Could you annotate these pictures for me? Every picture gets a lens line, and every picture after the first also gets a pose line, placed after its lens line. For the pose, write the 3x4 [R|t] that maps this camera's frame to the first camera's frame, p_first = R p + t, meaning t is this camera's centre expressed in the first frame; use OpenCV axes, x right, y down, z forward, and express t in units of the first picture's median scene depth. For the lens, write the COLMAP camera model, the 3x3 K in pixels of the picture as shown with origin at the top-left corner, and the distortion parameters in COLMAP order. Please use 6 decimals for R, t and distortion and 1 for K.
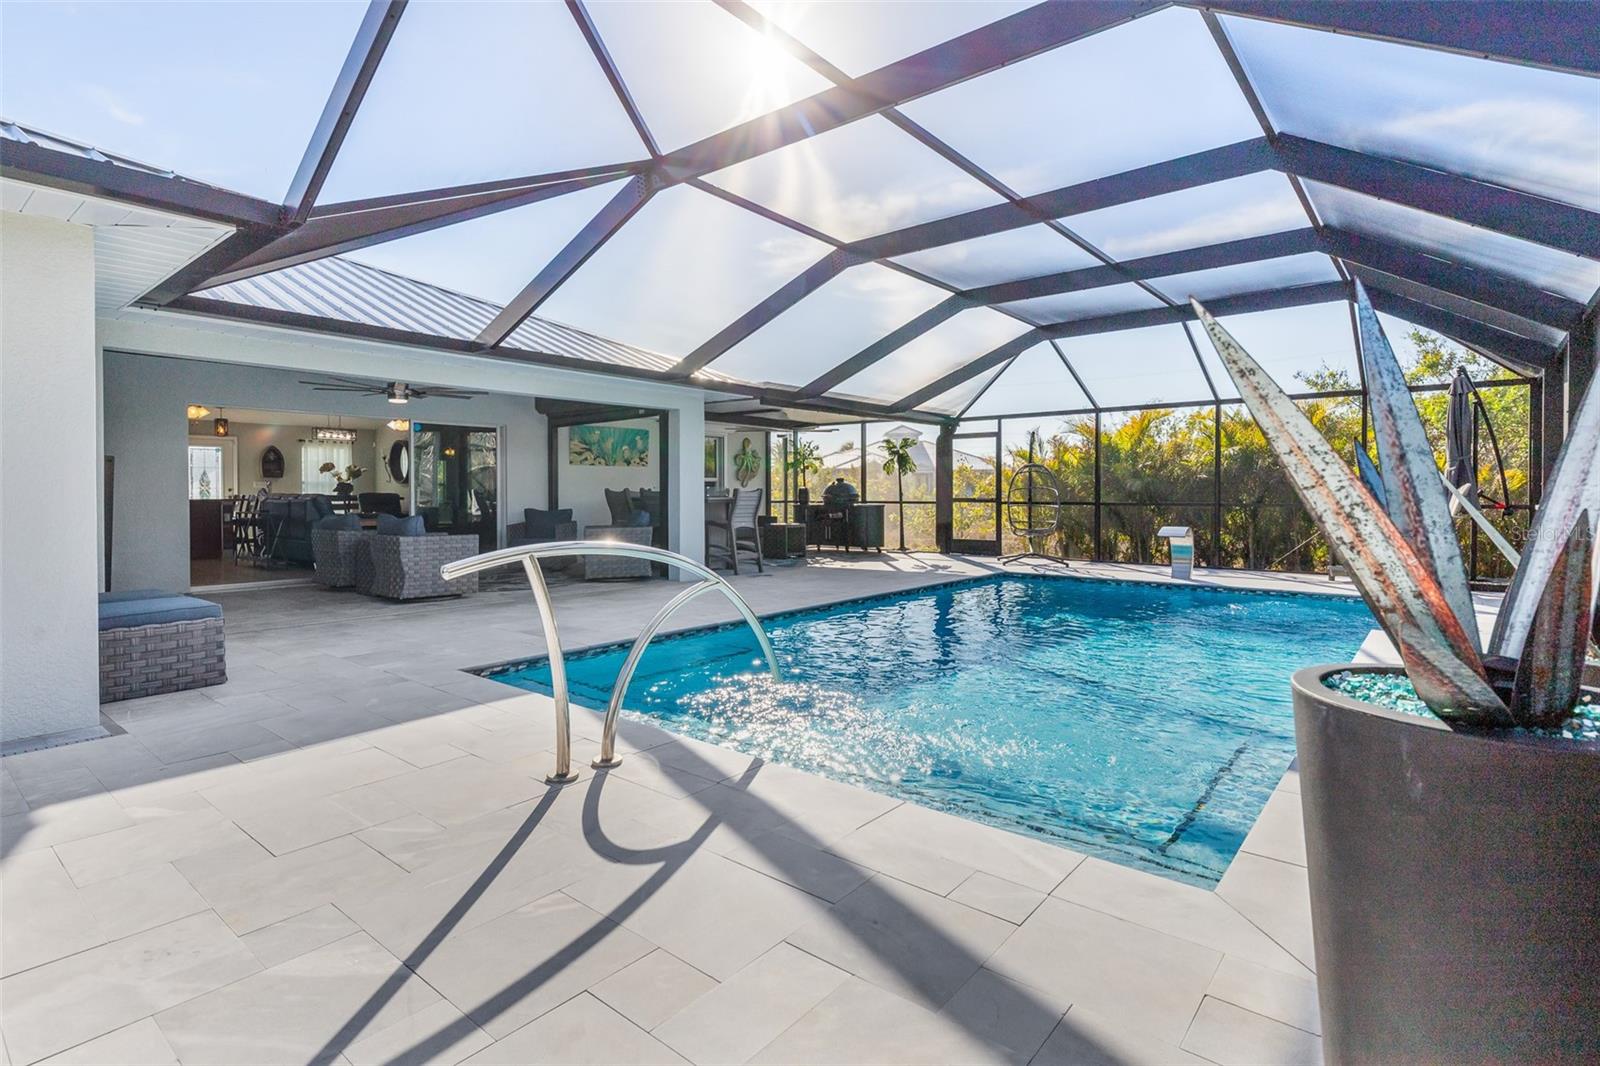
lens RADIAL K [[786.3, 0, 792.5], [0, 786.3, 503.4], [0, 0, 1]] dist [0.000126, -0.000551]
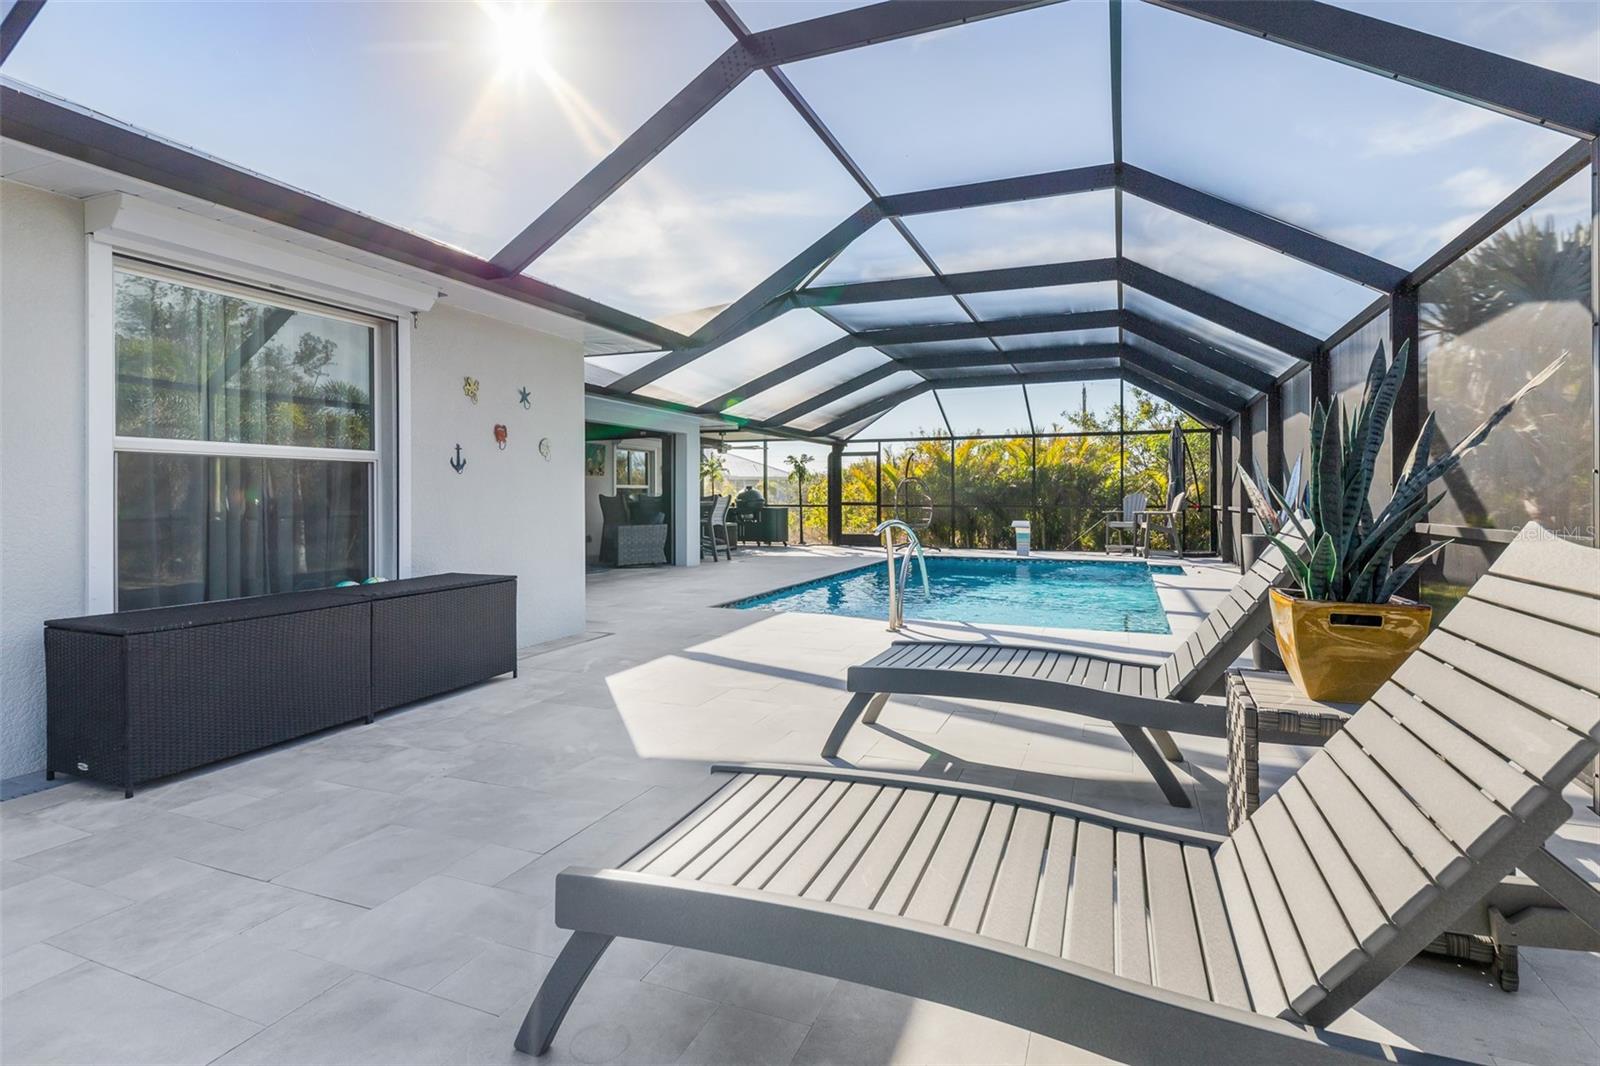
lens RADIAL K [[794.7, 0, 800.5], [0, 794.7, 495.4], [0, 0, 1]] dist [0.002917, 0.000112]
pose [[0.951006, 0.000172, 0.309174, -0.264709], [0.005193, 0.999850, -0.016527, 0.003271], [-0.309130, 0.017323, 0.950862, -0.215788]]
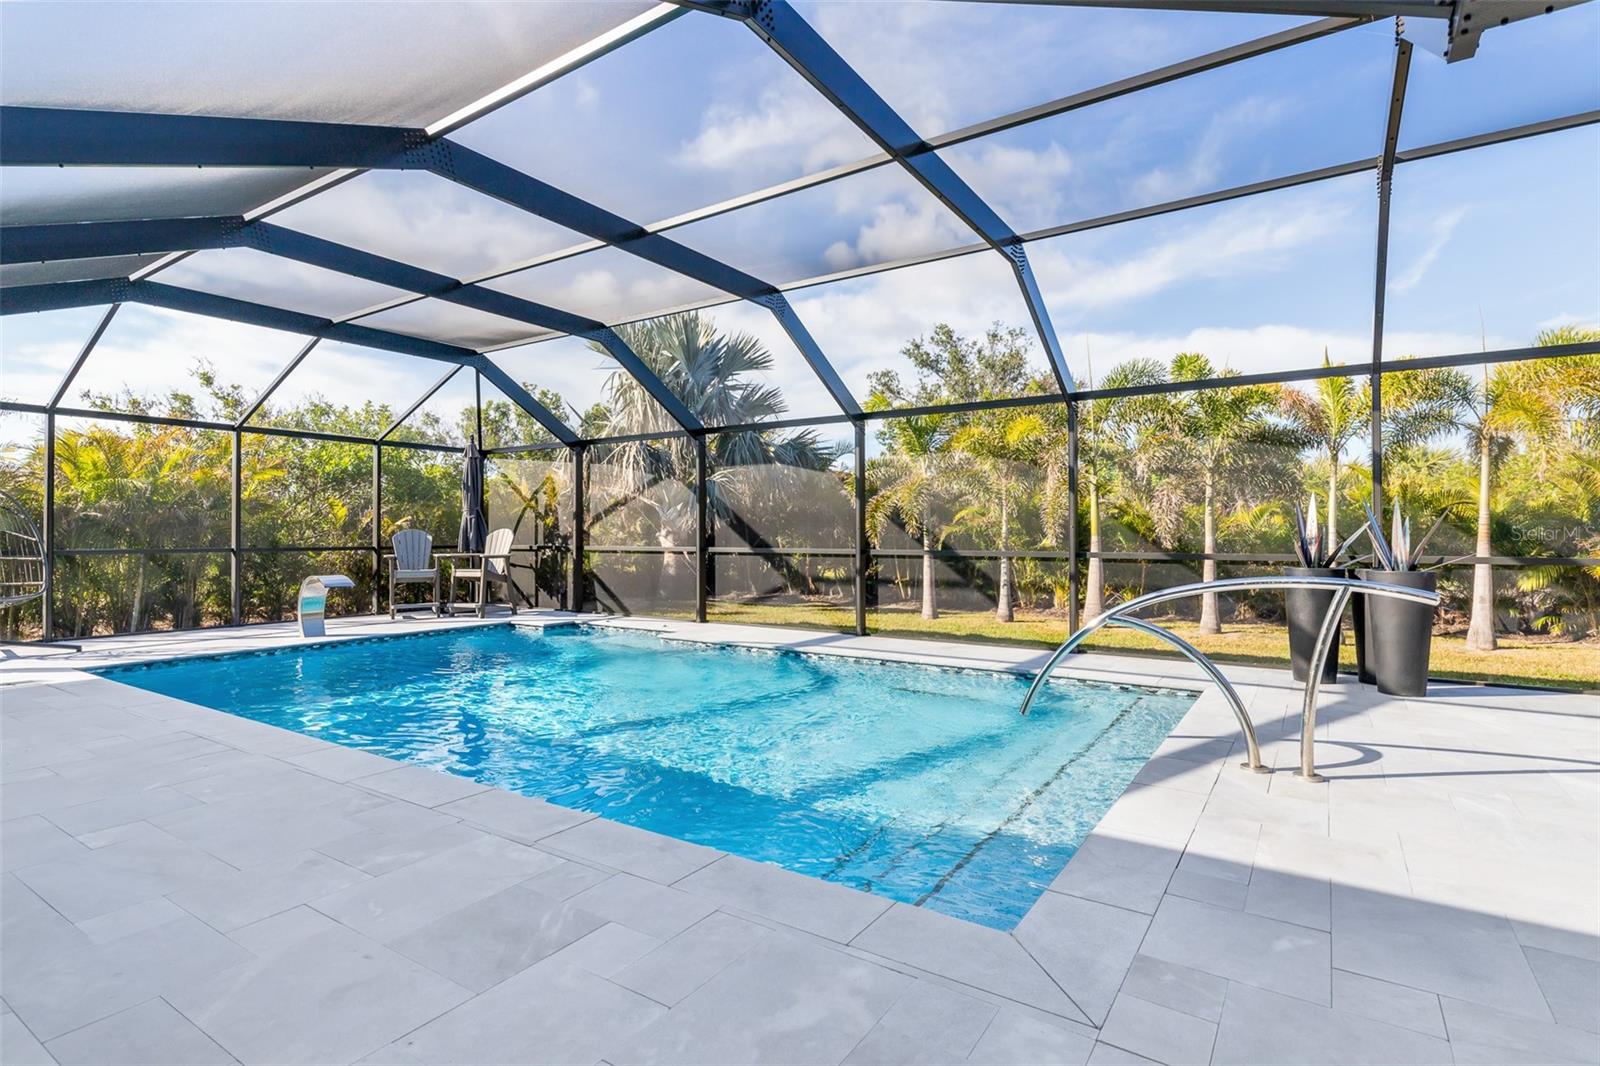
lens RADIAL K [[786.0, 0, 800.0], [0, 786.0, 533.0], [0, 0, 1]] dist [-0.000918, -0.000497]
pose [[-0.102659, 0.003477, 0.994711, -0.305431], [0.015104, 0.999884, -0.001936, -0.005671], [-0.994602, 0.014826, -0.102699, 0.410676]]
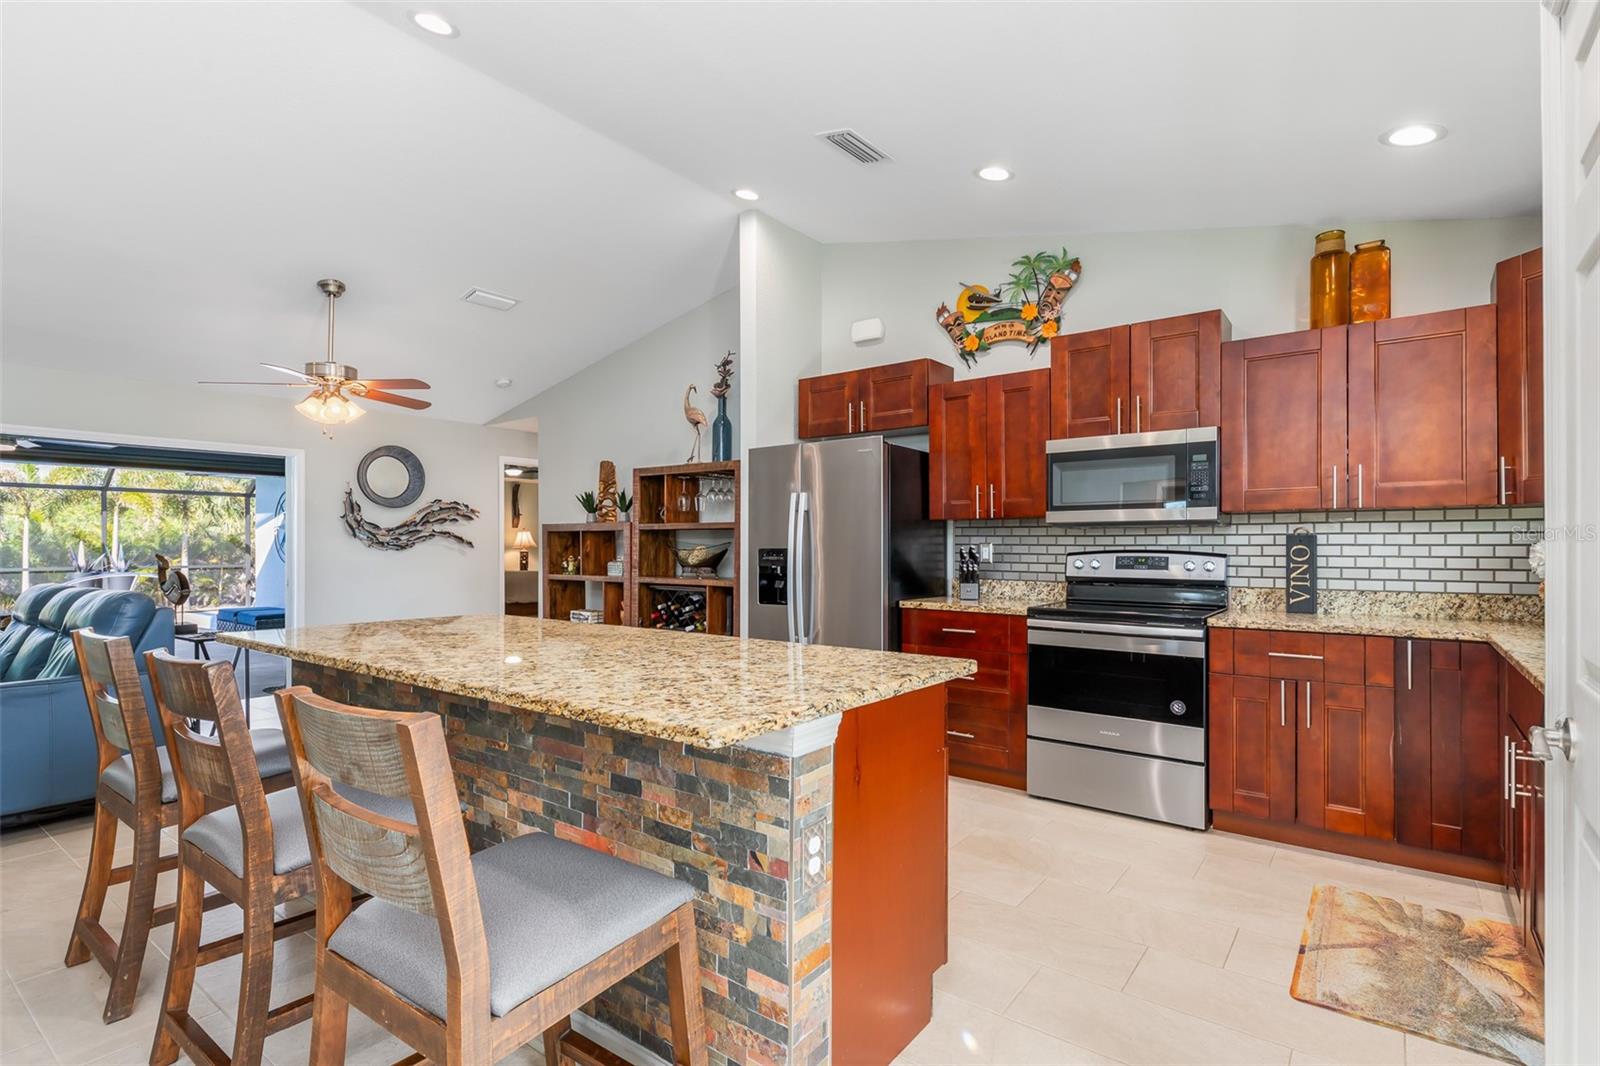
lens RADIAL K [[779.1, 0, 790.3], [0, 779.1, 545.8], [0, 0, 1]] dist [0.027808, -0.016258]
pose [[-0.999243, 0.001478, -0.038868, -0.767710], [0.000952, 0.999908, 0.013548, -0.029790], [0.038884, 0.013501, -0.999153, 1.116978]]
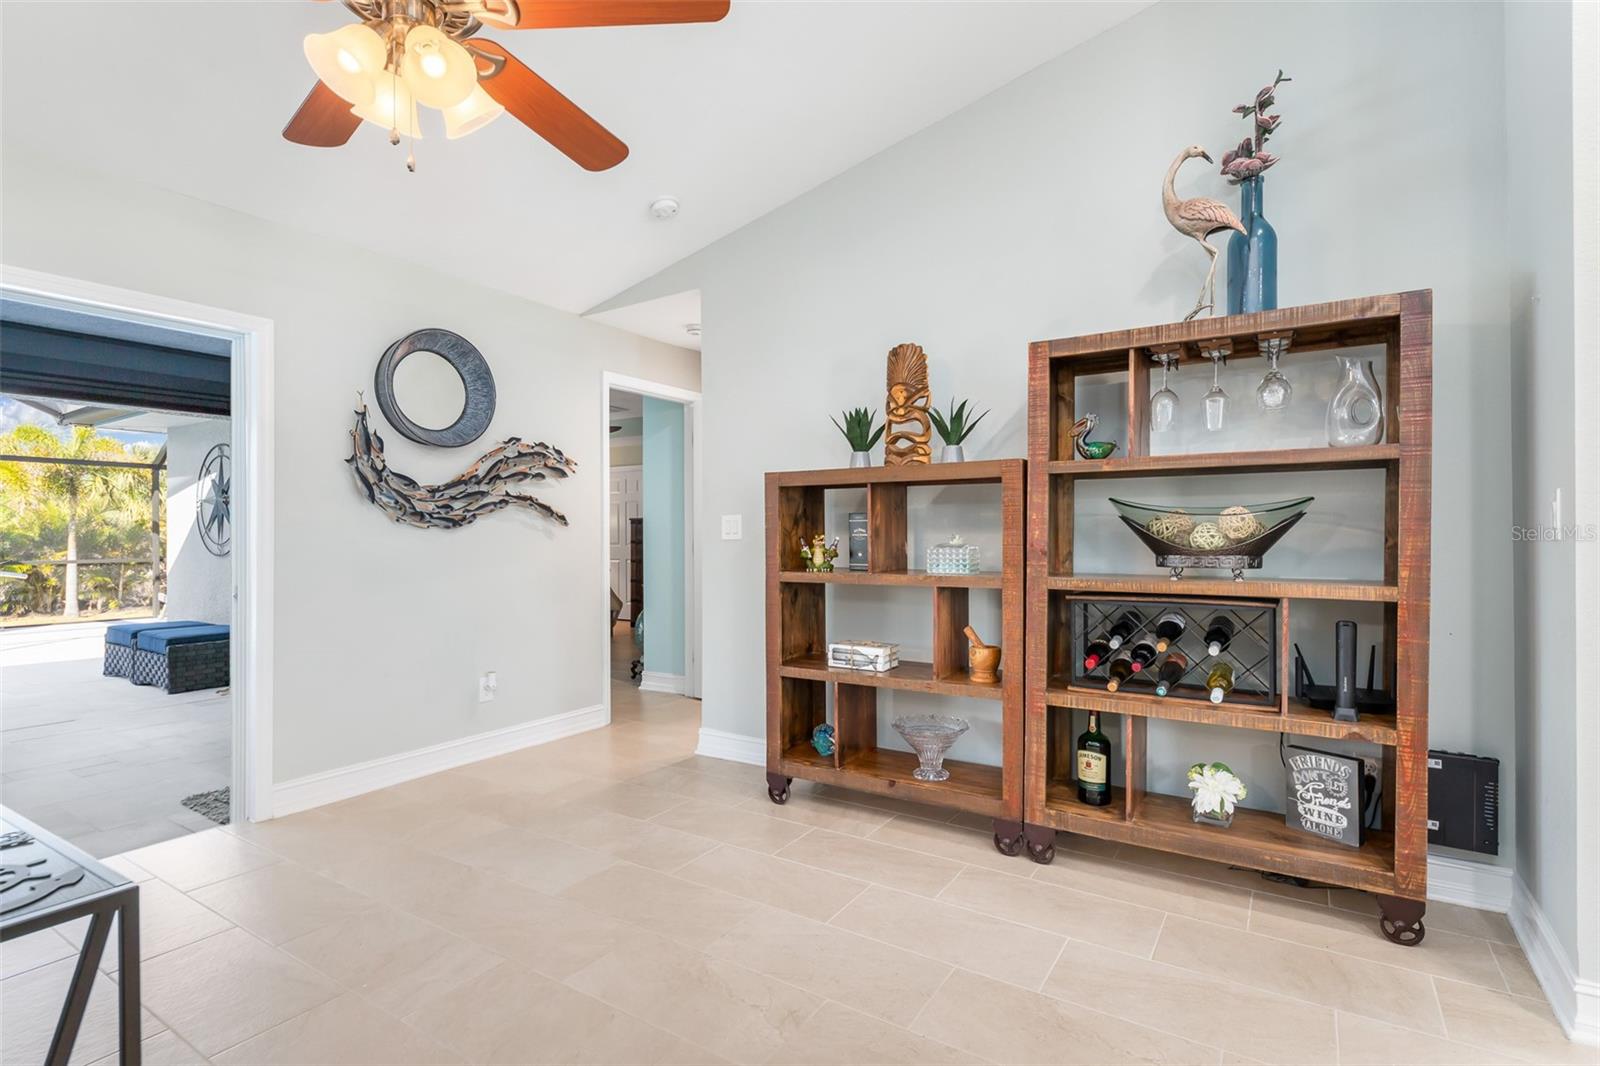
lens RADIAL K [[772.9, 0, 791.6], [0, 772.9, 534.7], [0, 0, 1]] dist [0.019905, -0.013208]
pose [[-0.992944, 0.004929, -0.118483, -0.614275], [0.003713, 0.999938, 0.010480, -0.020092], [0.118527, 0.009966, -0.992901, 0.872142]]
